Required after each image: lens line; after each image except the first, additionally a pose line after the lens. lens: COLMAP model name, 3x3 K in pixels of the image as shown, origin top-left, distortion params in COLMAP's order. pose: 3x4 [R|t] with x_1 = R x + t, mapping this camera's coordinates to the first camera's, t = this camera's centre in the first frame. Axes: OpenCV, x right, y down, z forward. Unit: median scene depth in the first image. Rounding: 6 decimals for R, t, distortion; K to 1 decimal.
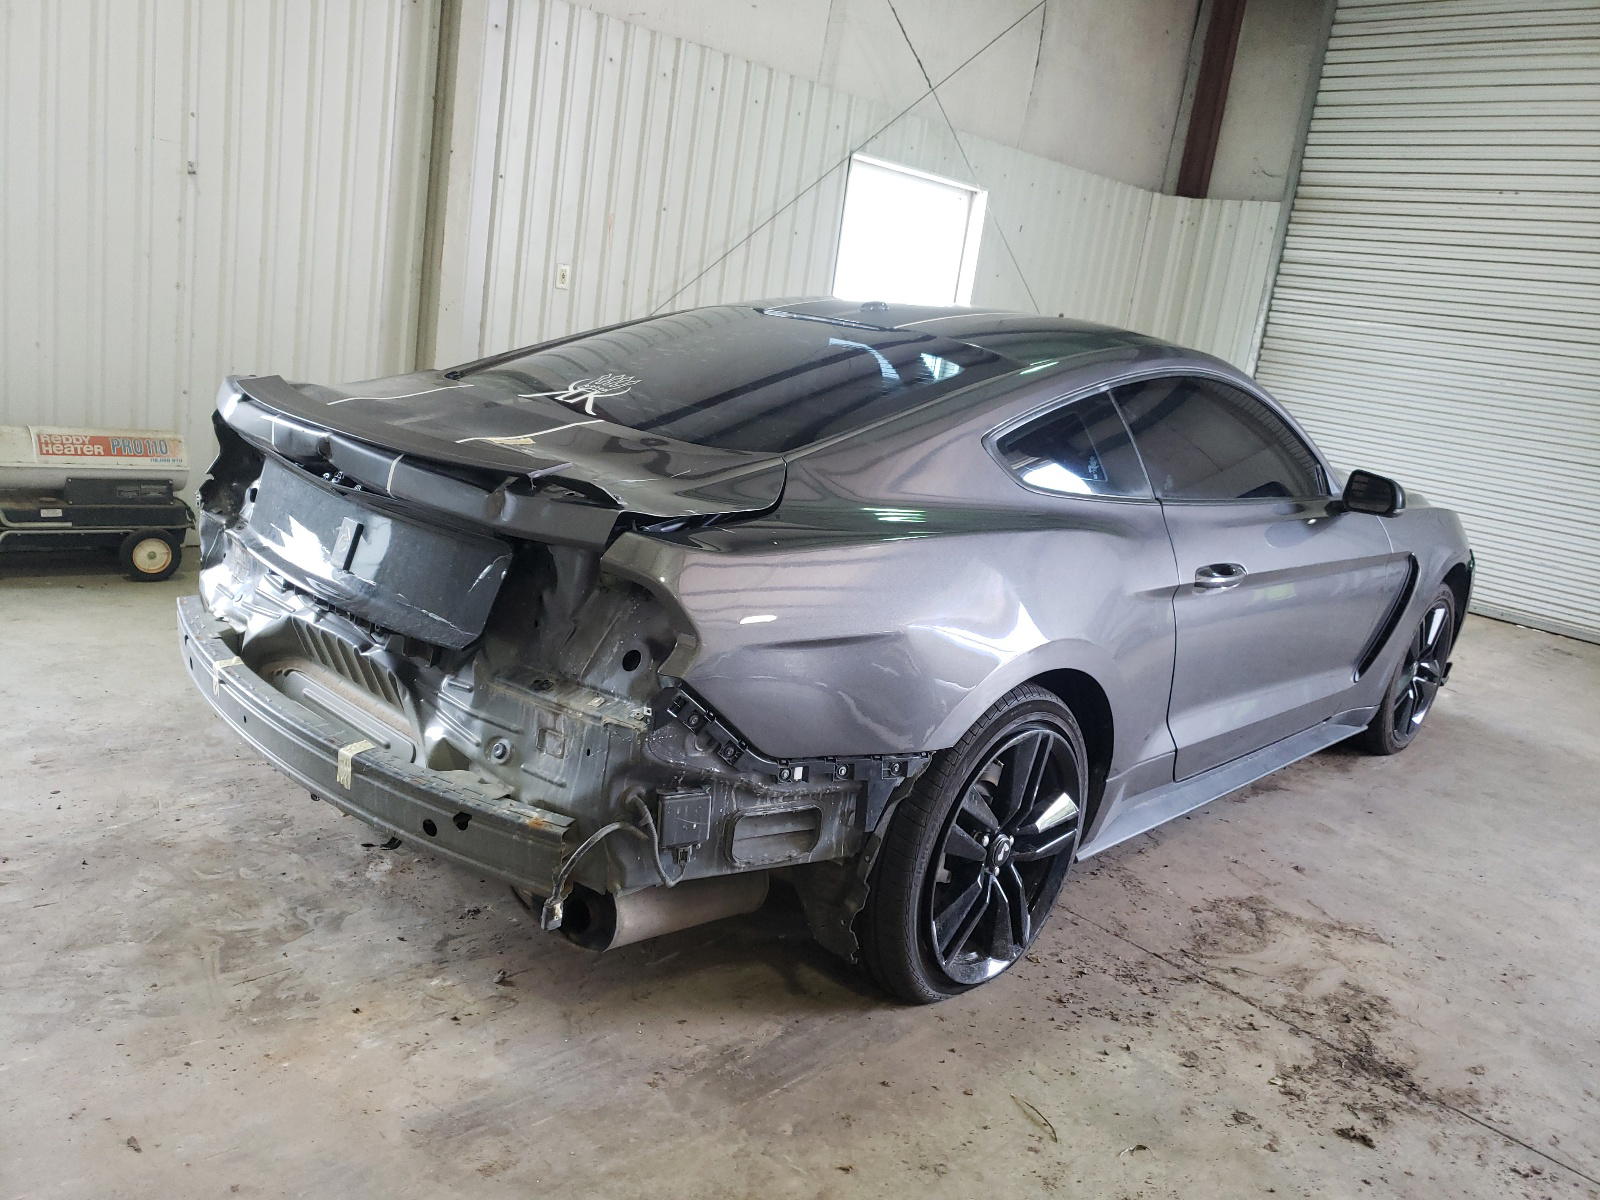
lens RADIAL K [[1241.4, 0, 803.1], [0, 1241.4, 602.2], [0, 0, 1]] dist [0.014384, 0.000545]
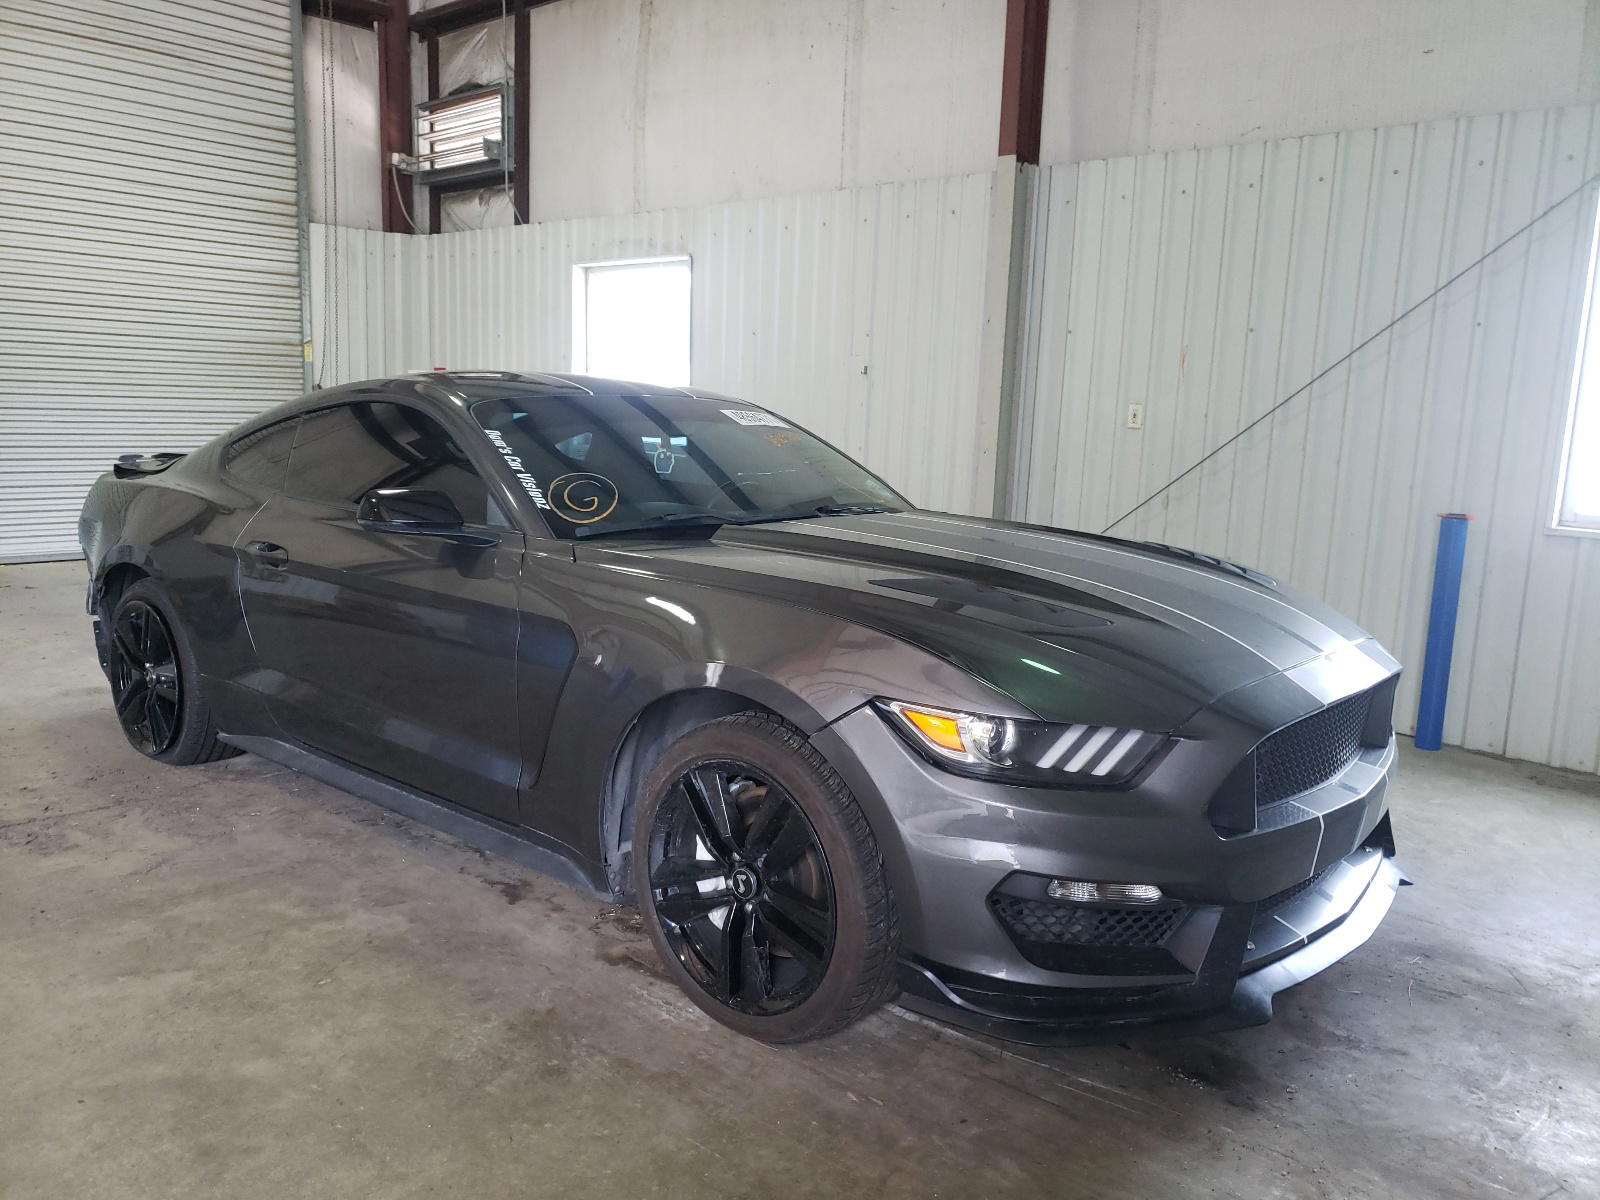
lens RADIAL K [[1241.4, 0, 793.4], [0, 1241.4, 602.5], [0, 0, 1]] dist [0.014384, 0.000545]
pose [[0.050852, 0.031409, -0.998212, 1.893329], [-0.265902, 0.963854, 0.016782, -0.150514], [0.962658, 0.264573, 0.057366, 1.728564]]
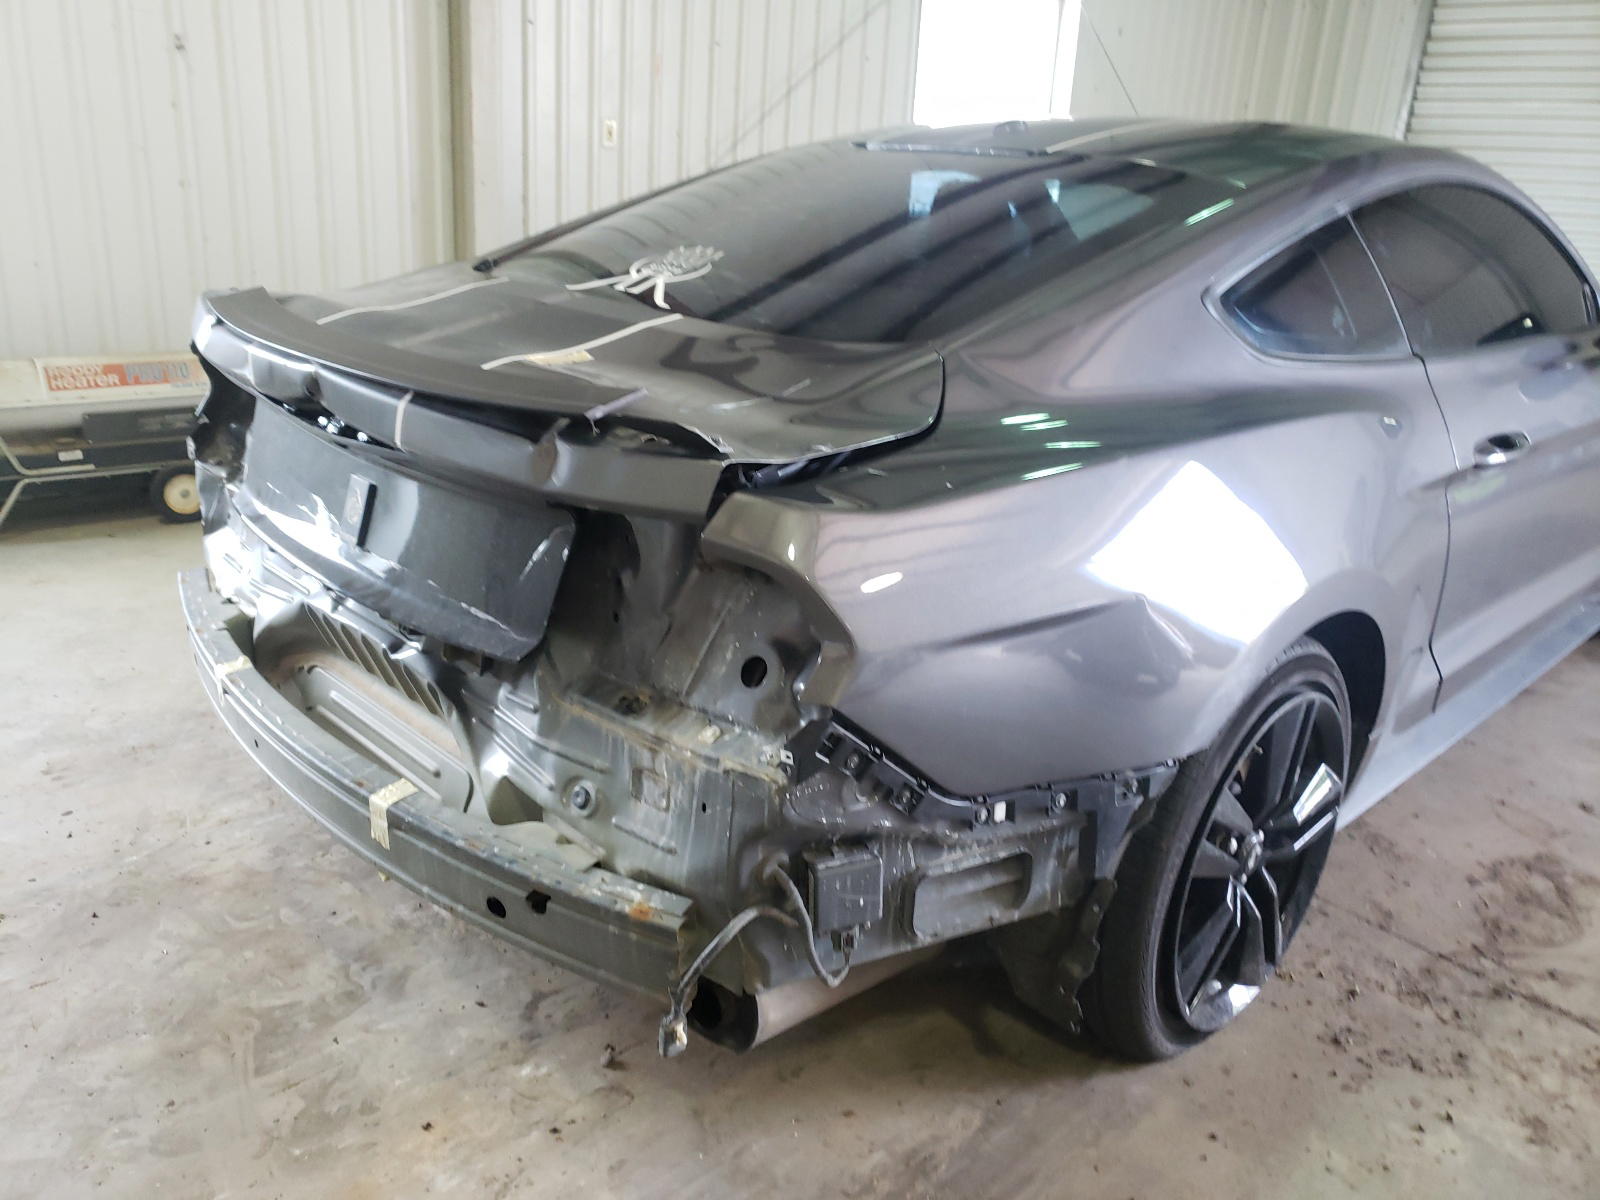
lens RADIAL K [[1241.4, 0, 785.3], [0, 1241.4, 584.2], [0, 0, 1]] dist [0.014384, 0.000545]
pose [[0.994867, -0.063610, -0.078696, -0.051287], [0.071176, 0.992697, 0.097402, -0.055575], [0.071926, -0.102504, 0.992129, 0.256571]]
